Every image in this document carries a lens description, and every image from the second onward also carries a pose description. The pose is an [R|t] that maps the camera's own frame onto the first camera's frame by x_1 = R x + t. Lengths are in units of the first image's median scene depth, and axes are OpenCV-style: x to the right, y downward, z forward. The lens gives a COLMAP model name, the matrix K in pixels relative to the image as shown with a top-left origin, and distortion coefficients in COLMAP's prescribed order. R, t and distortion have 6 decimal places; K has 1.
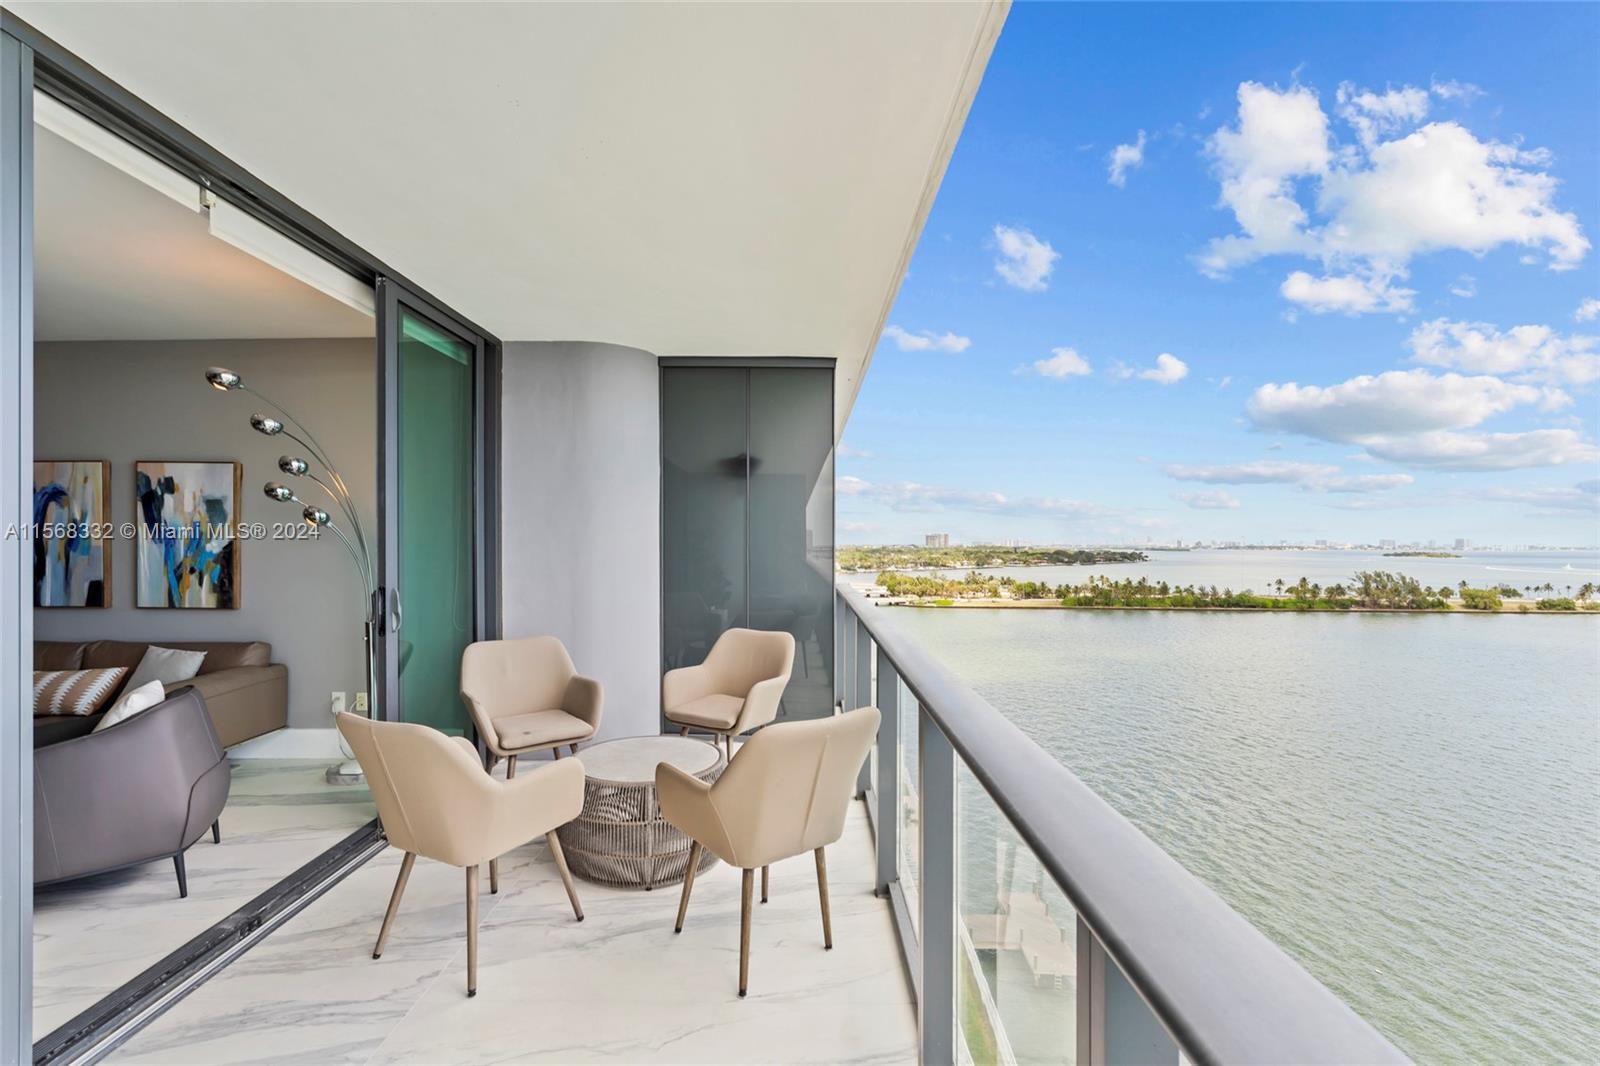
lens RADIAL K [[713.6, 0, 800.0], [0, 713.6, 543.4], [0, 0, 1]] dist [-0.009152, 0.000871]
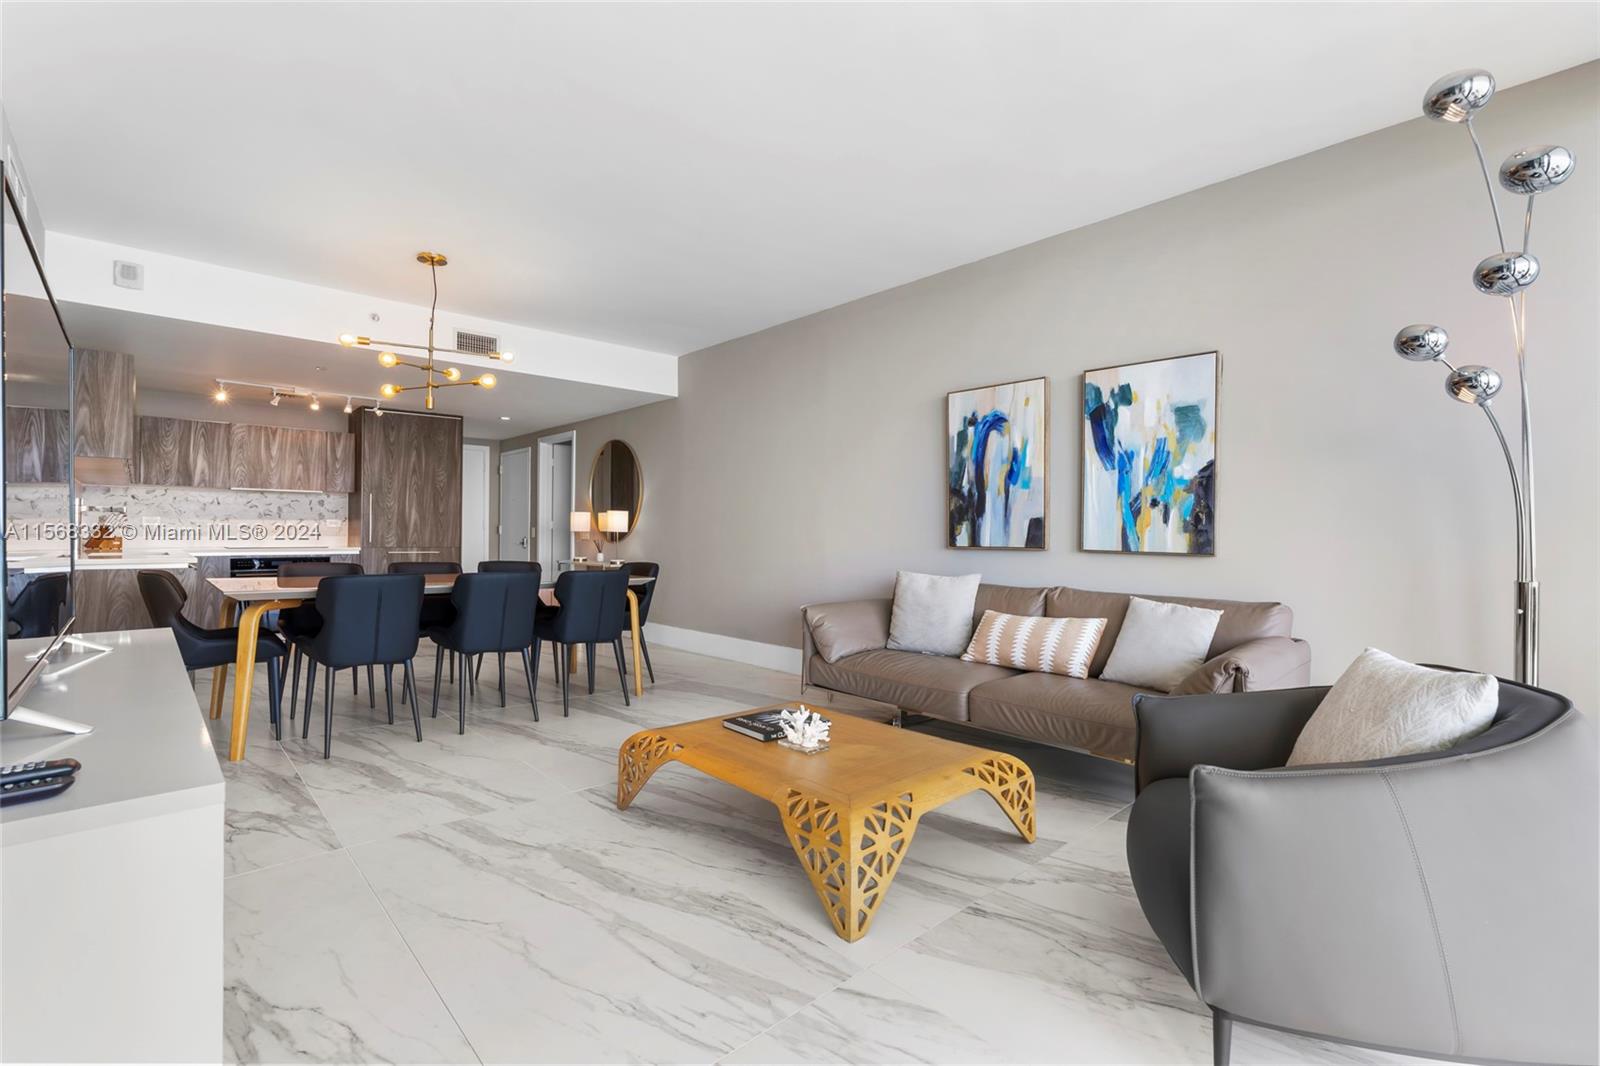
lens RADIAL K [[713.6, 0, 800.0], [0, 713.6, 533.0], [0, 0, 1]] dist [-0.024776, 0.016228]
pose [[0.677520, 0.004204, -0.735492, -0.554975], [-0.008239, 0.999964, -0.001874, 0.074896], [0.735458, 0.007330, 0.677531, 0.204979]]
